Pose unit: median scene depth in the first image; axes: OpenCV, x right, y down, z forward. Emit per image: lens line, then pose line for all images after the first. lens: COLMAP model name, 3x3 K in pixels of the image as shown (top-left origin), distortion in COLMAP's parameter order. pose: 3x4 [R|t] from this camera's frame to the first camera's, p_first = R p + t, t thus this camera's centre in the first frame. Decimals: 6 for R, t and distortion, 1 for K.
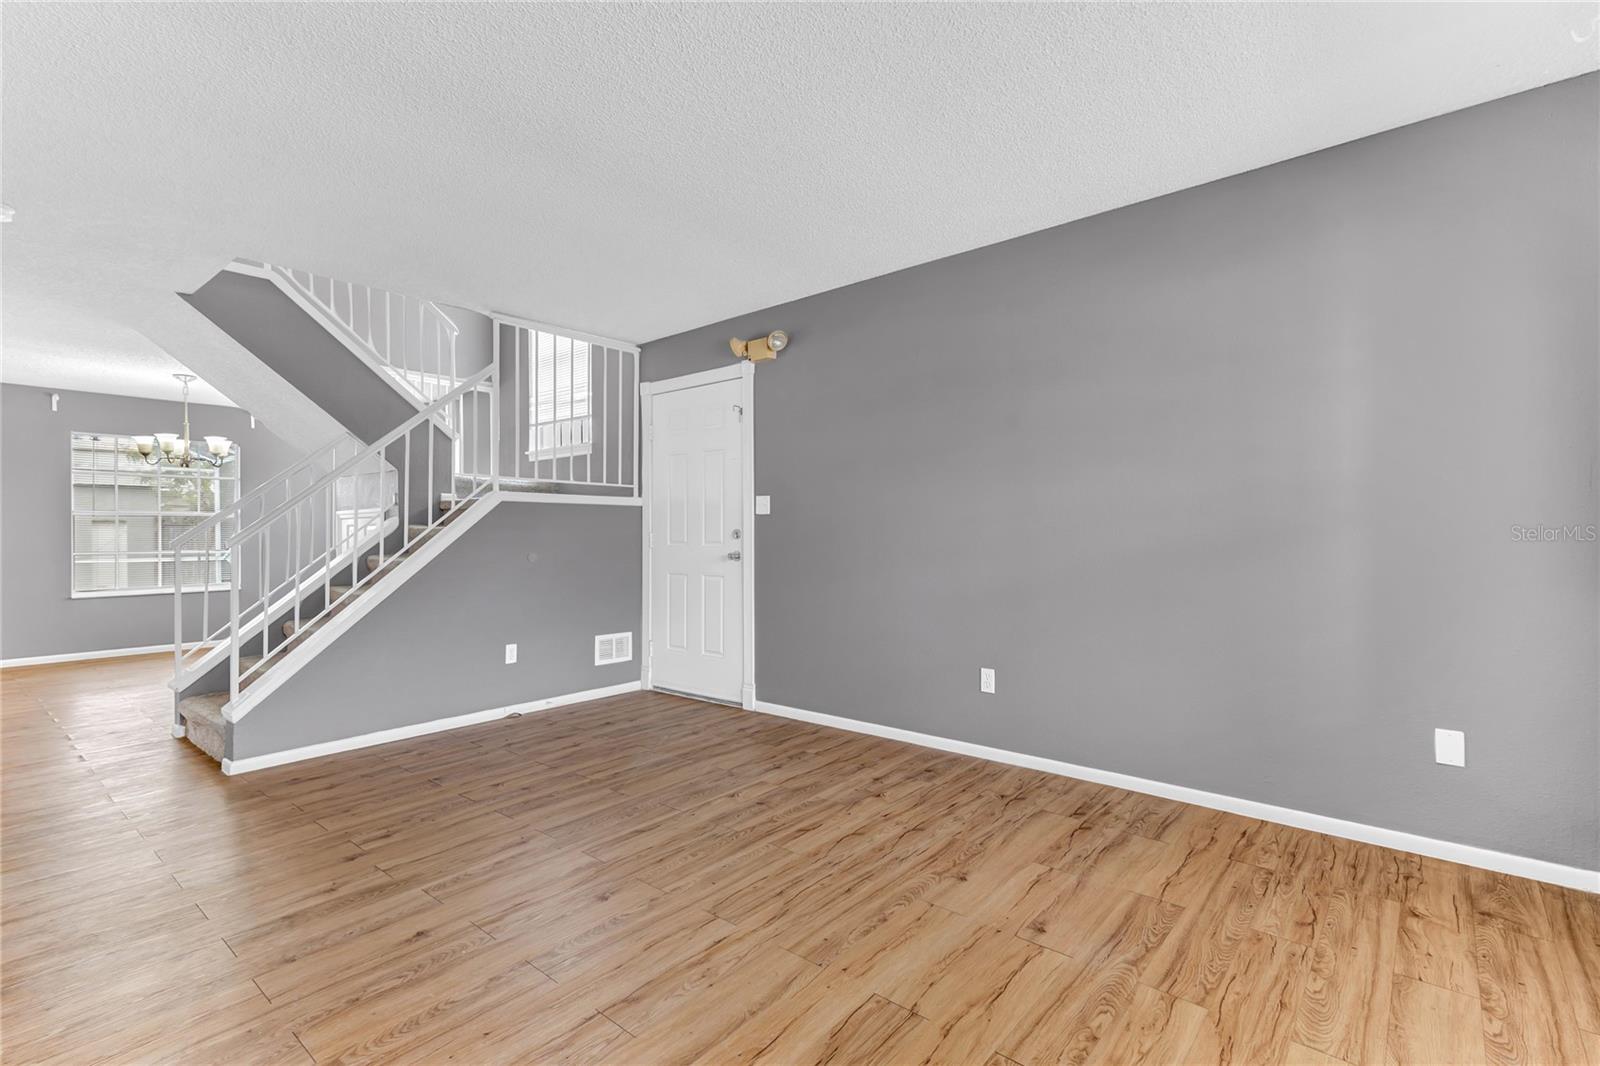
lens RADIAL K [[742.2, 0, 800.0], [0, 742.2, 533.0], [0, 0, 1]] dist [0.006016, 0.000036]
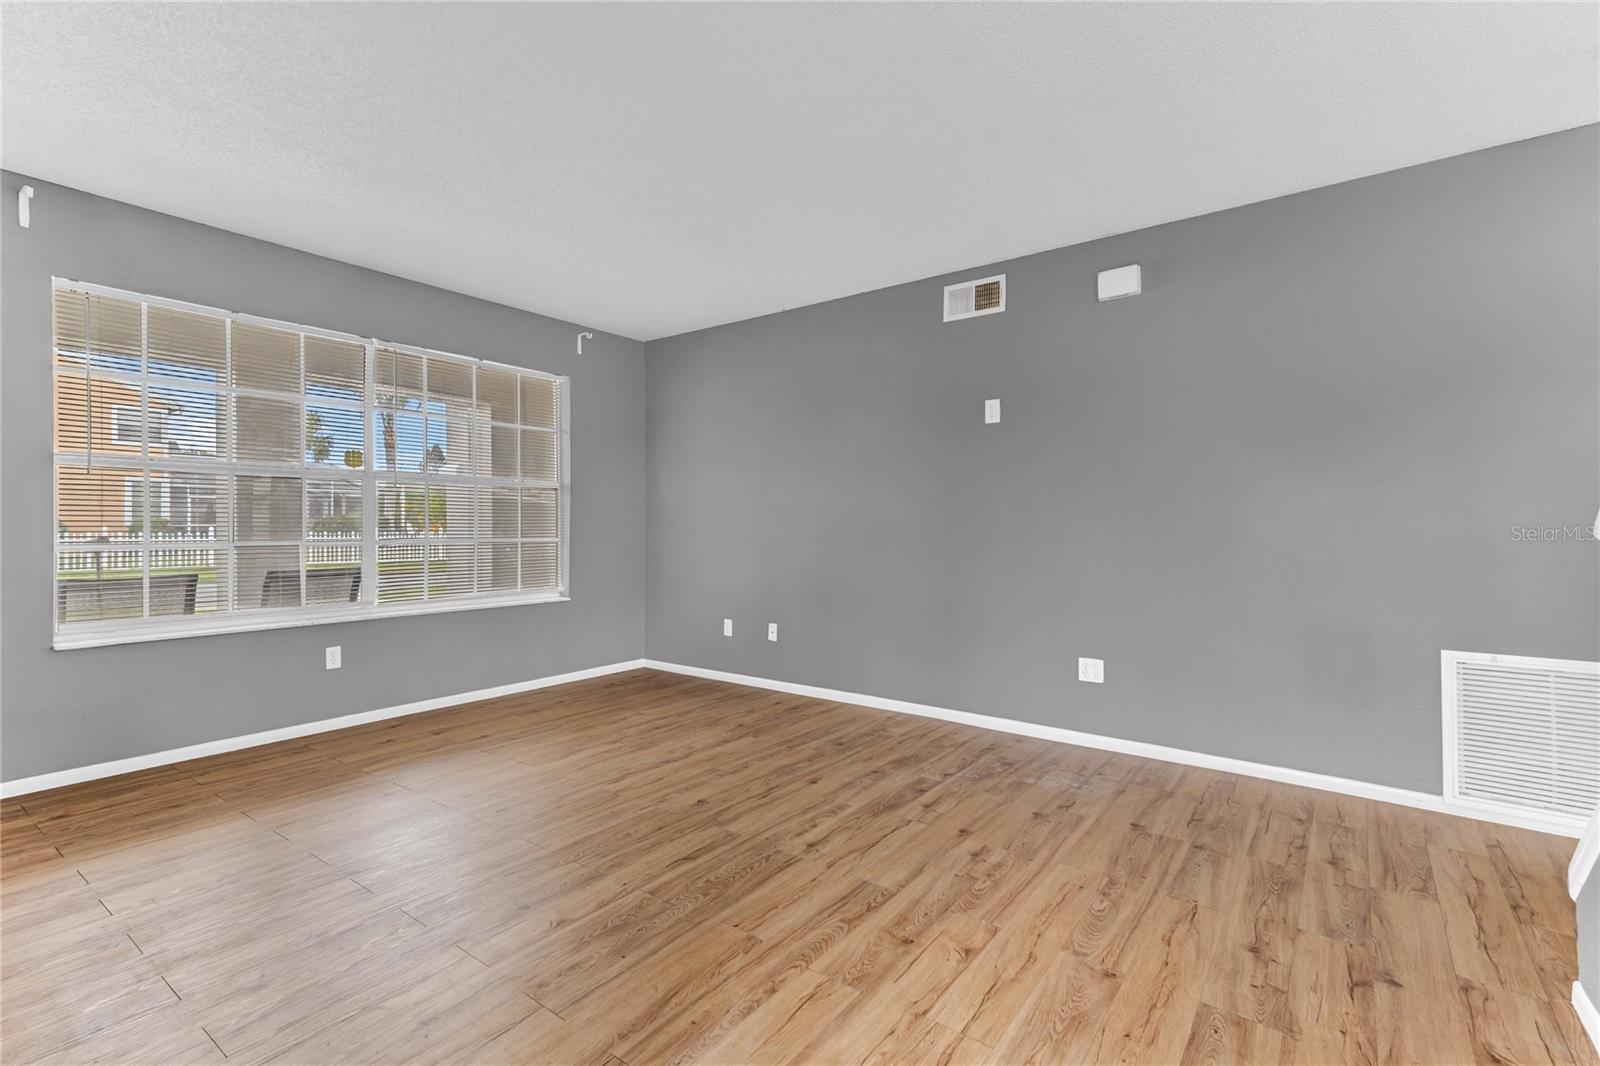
lens RADIAL K [[742.2, 0, 800.0], [0, 742.2, 533.0], [0, 0, 1]] dist [0.006016, 0.000036]
pose [[-0.998350, 0.002329, -0.057367, -0.301837], [0.002176, 0.999994, 0.002732, 0.019682], [0.057373, 0.002602, -0.998349, 1.910210]]
